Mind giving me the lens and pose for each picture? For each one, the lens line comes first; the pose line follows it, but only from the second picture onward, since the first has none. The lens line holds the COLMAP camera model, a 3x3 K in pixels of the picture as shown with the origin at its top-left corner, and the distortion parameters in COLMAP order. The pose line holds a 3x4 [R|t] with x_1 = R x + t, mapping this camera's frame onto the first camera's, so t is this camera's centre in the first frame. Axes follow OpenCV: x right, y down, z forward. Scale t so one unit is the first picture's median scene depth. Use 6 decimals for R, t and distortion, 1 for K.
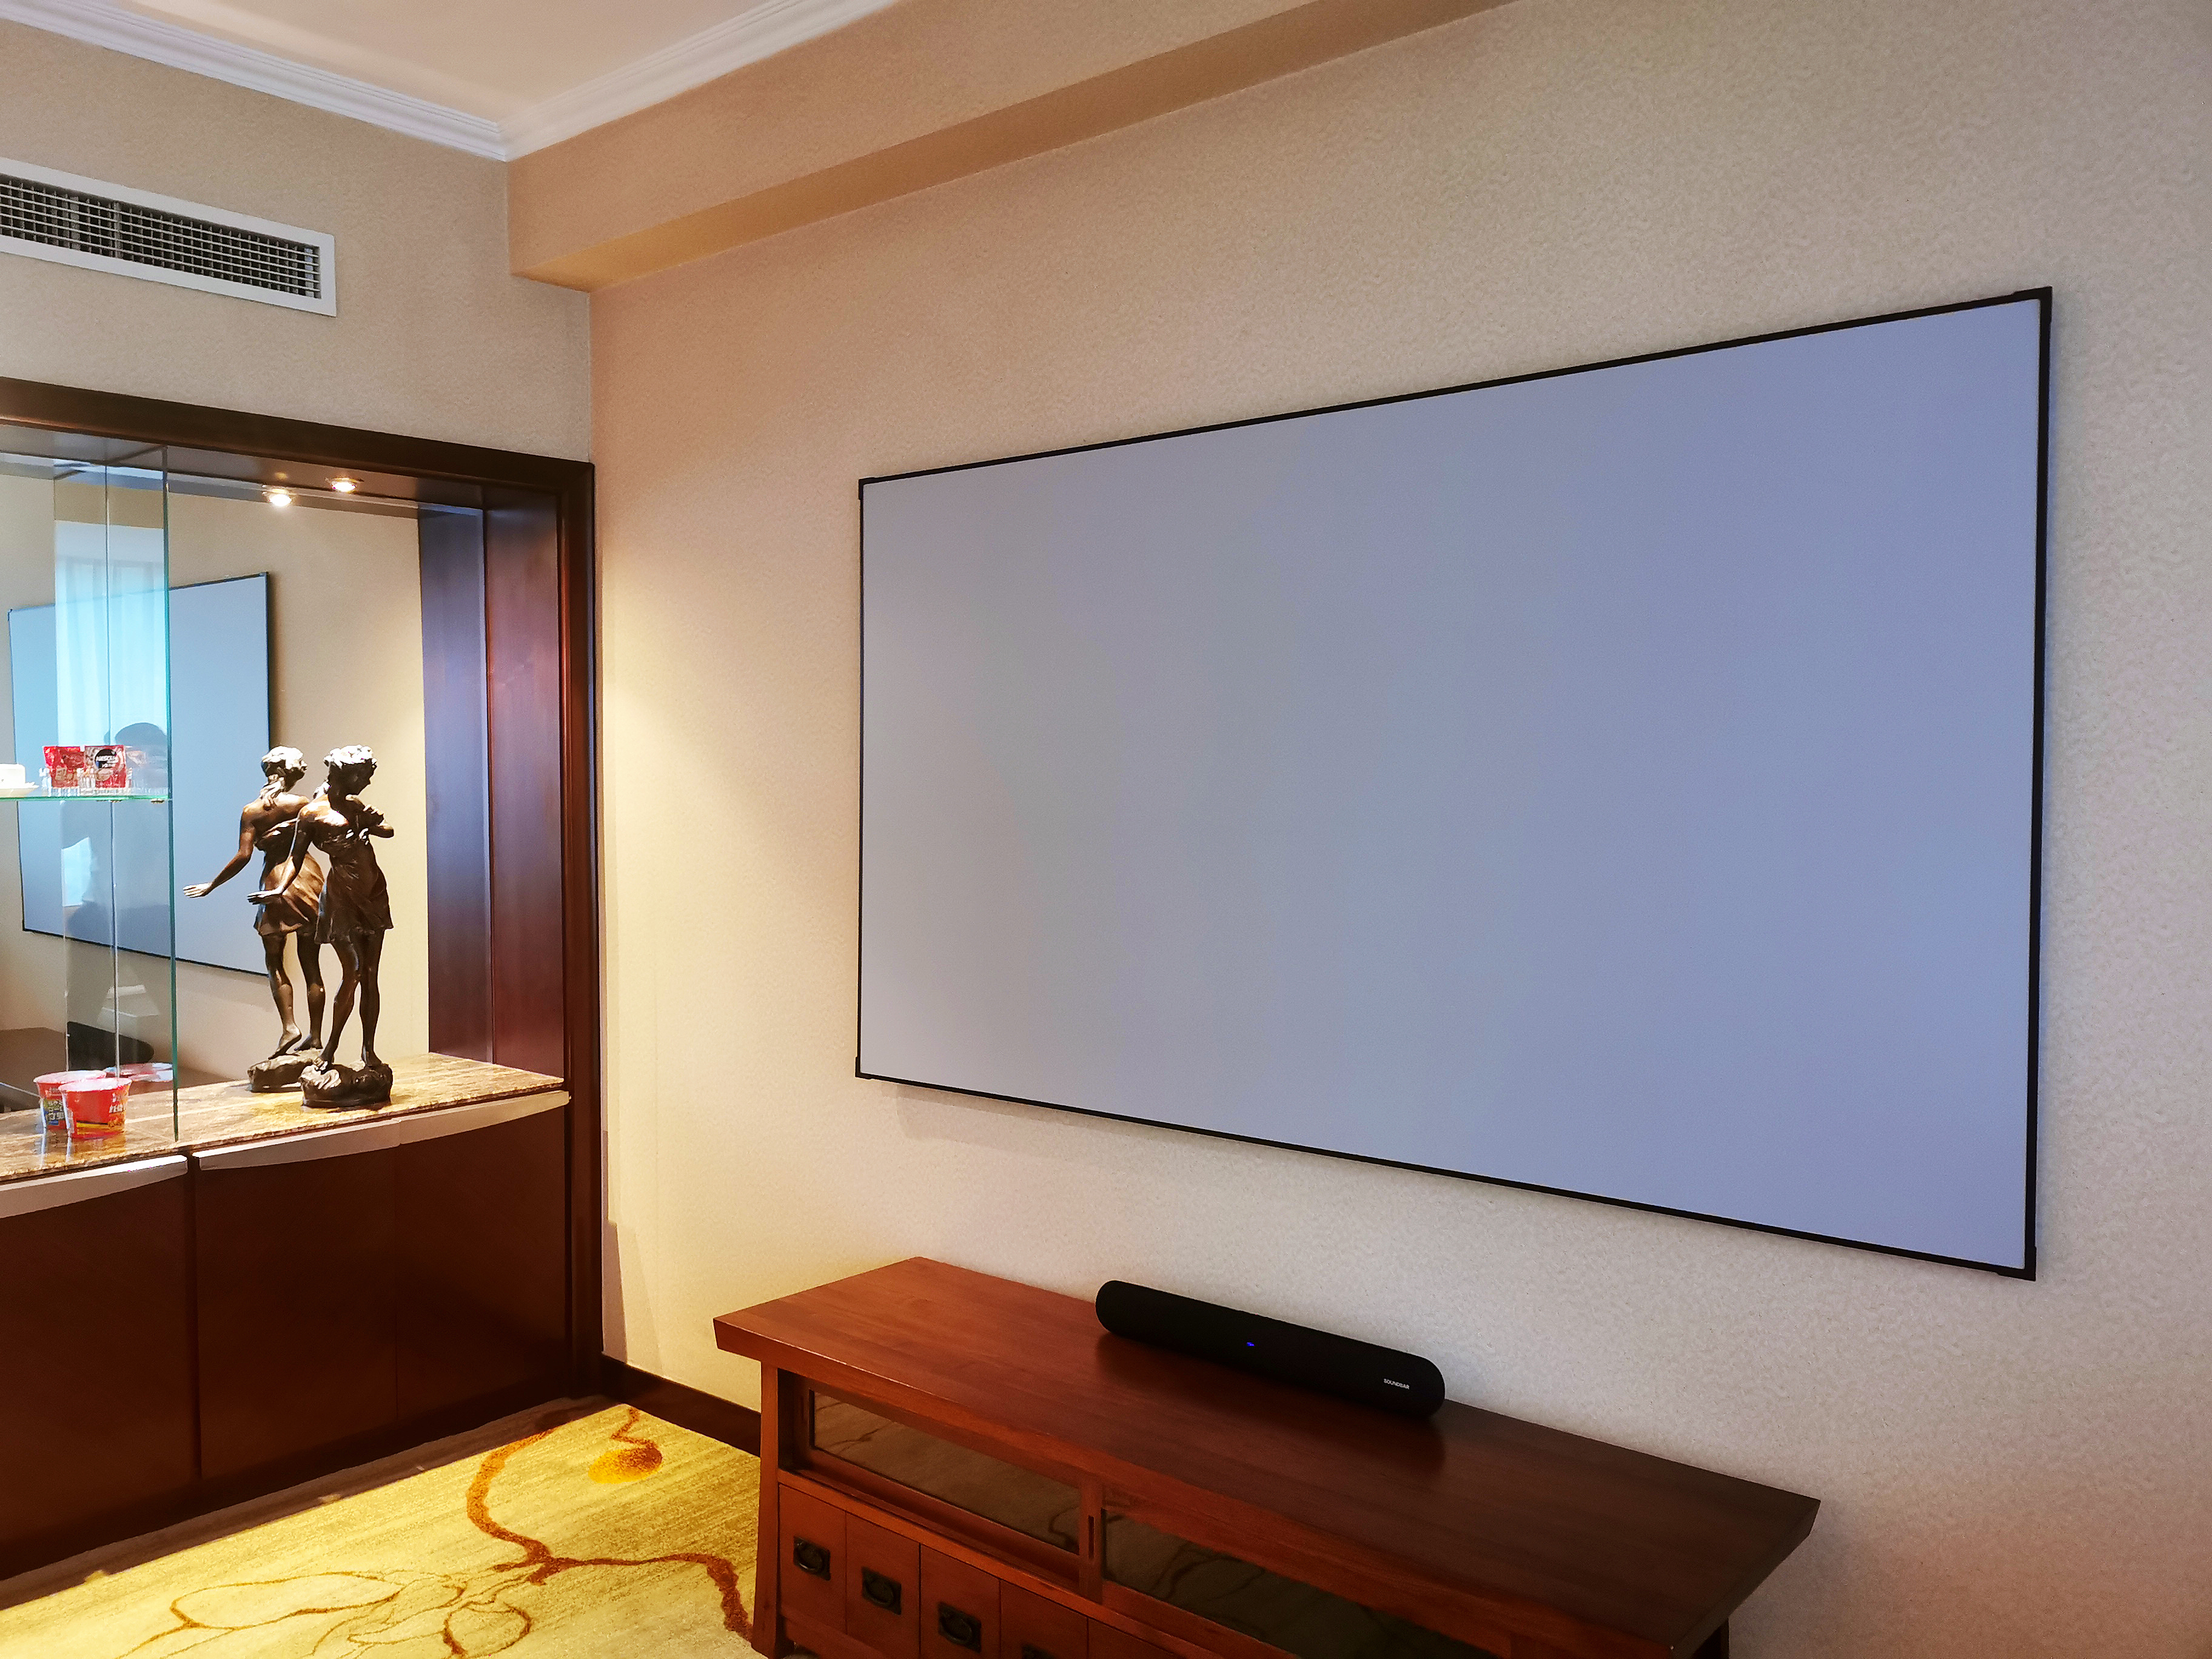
lens RADIAL K [[1708.0, 0, 1097.5], [0, 1708.0, 818.6], [0, 0, 1]] dist [0.055341, -0.077148]
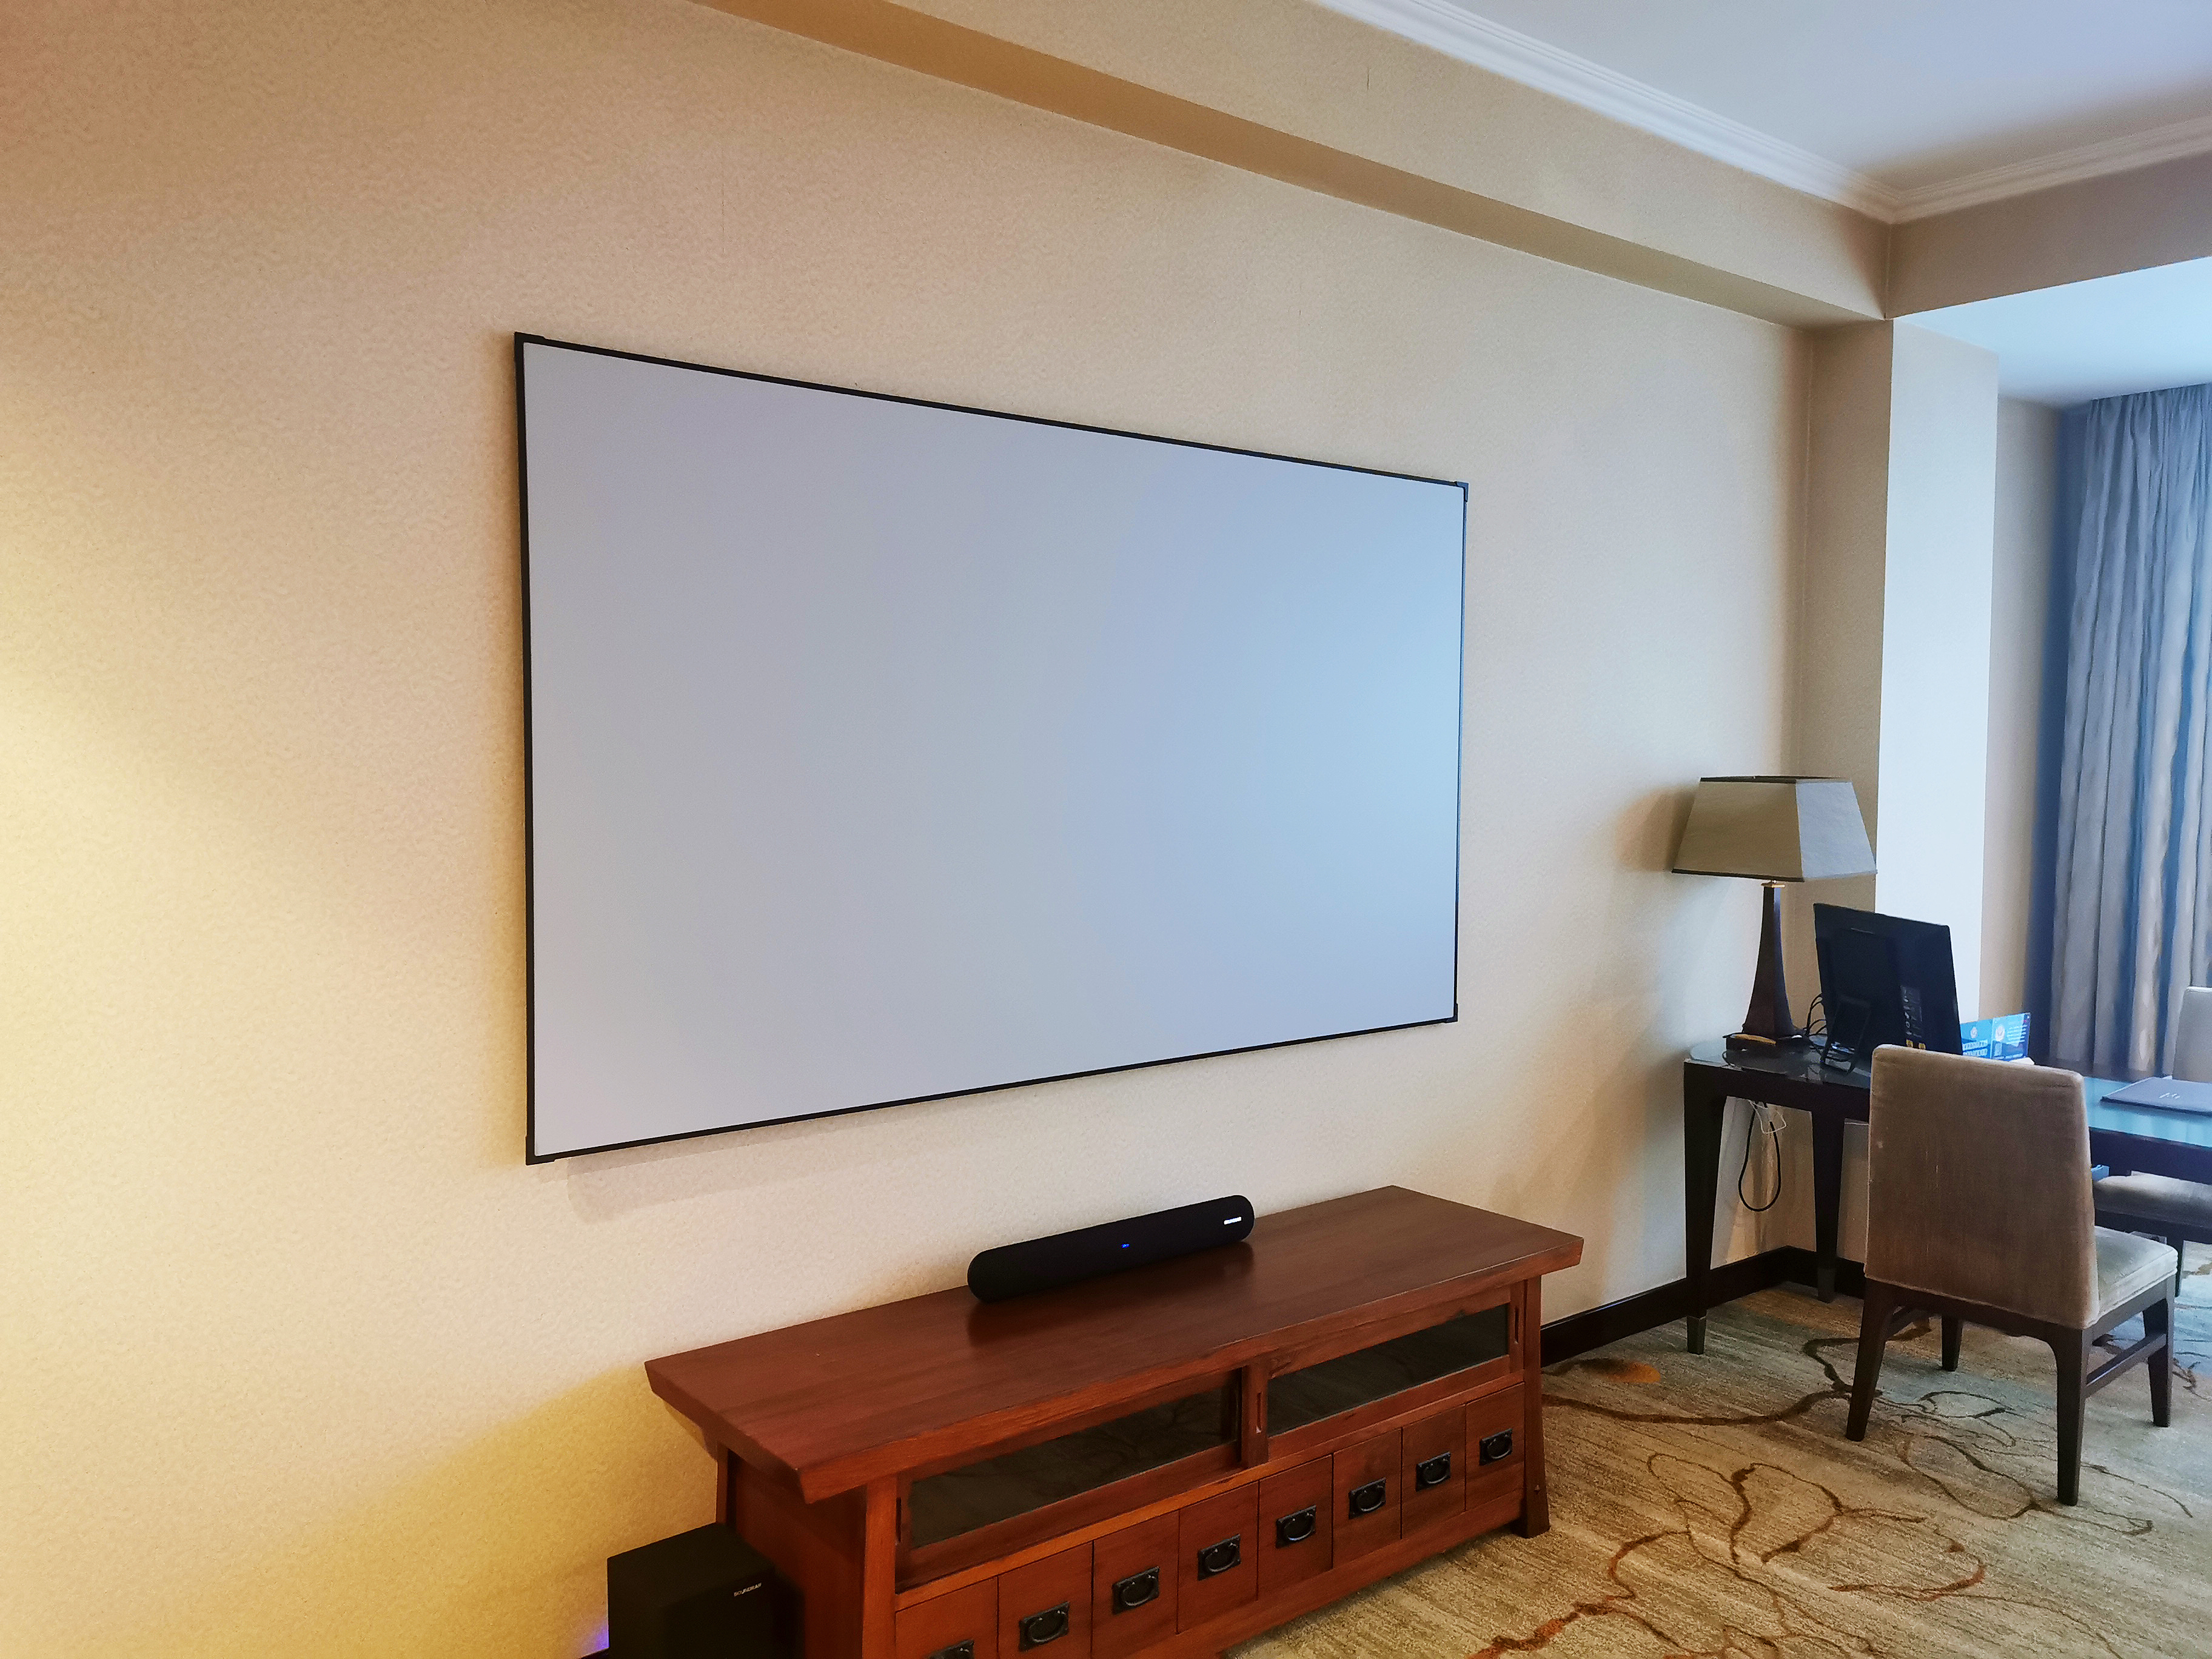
lens RADIAL K [[1708.0, 0, 1097.5], [0, 1708.0, 818.6], [0, 0, 1]] dist [0.055341, -0.077148]
pose [[0.189029, -0.040538, 0.981134, -0.775762], [0.025864, 0.999006, 0.036293, -0.014531], [-0.981631, 0.018516, 0.189890, 0.604233]]
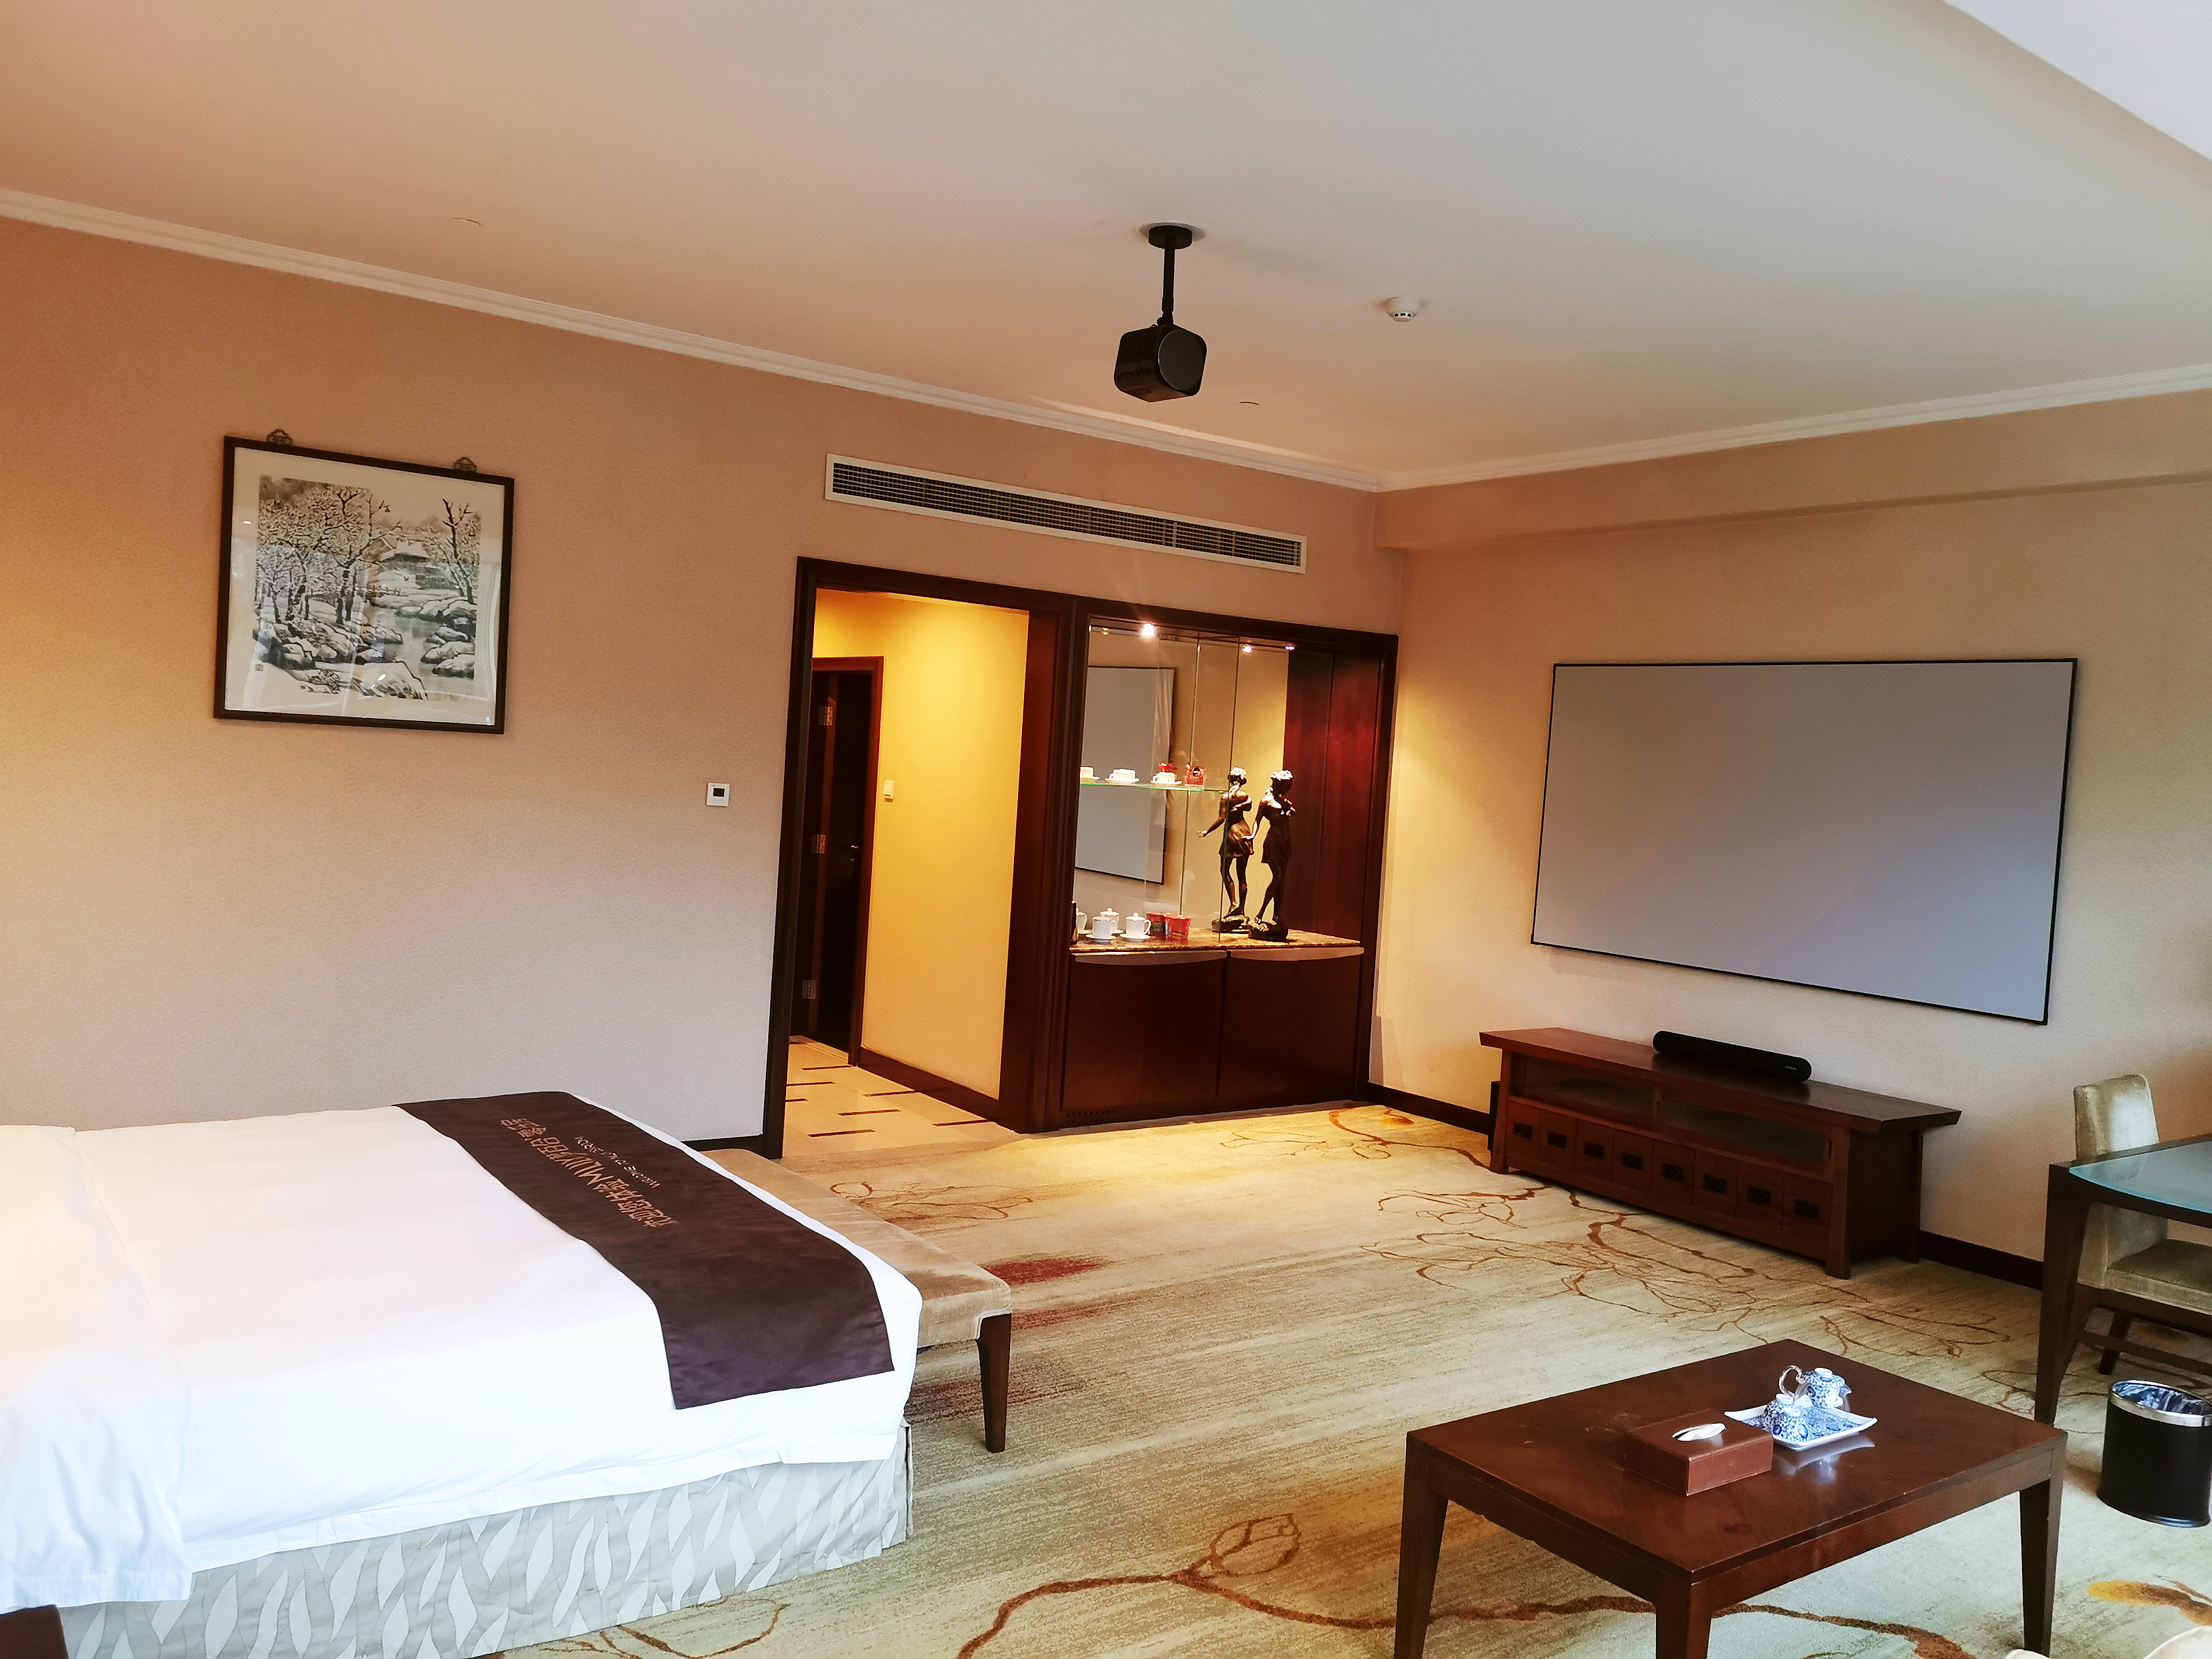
lens RADIAL K [[1722.0, 0, 1114.6], [0, 1722.0, 805.2], [0, 0, 1]] dist [0.065176, 0.000227]
pose [[0.969780, 0.069887, -0.233758, -0.146899], [-0.073007, 0.997320, -0.004710, 0.026699], [0.232802, 0.021633, 0.972283, -1.174214]]
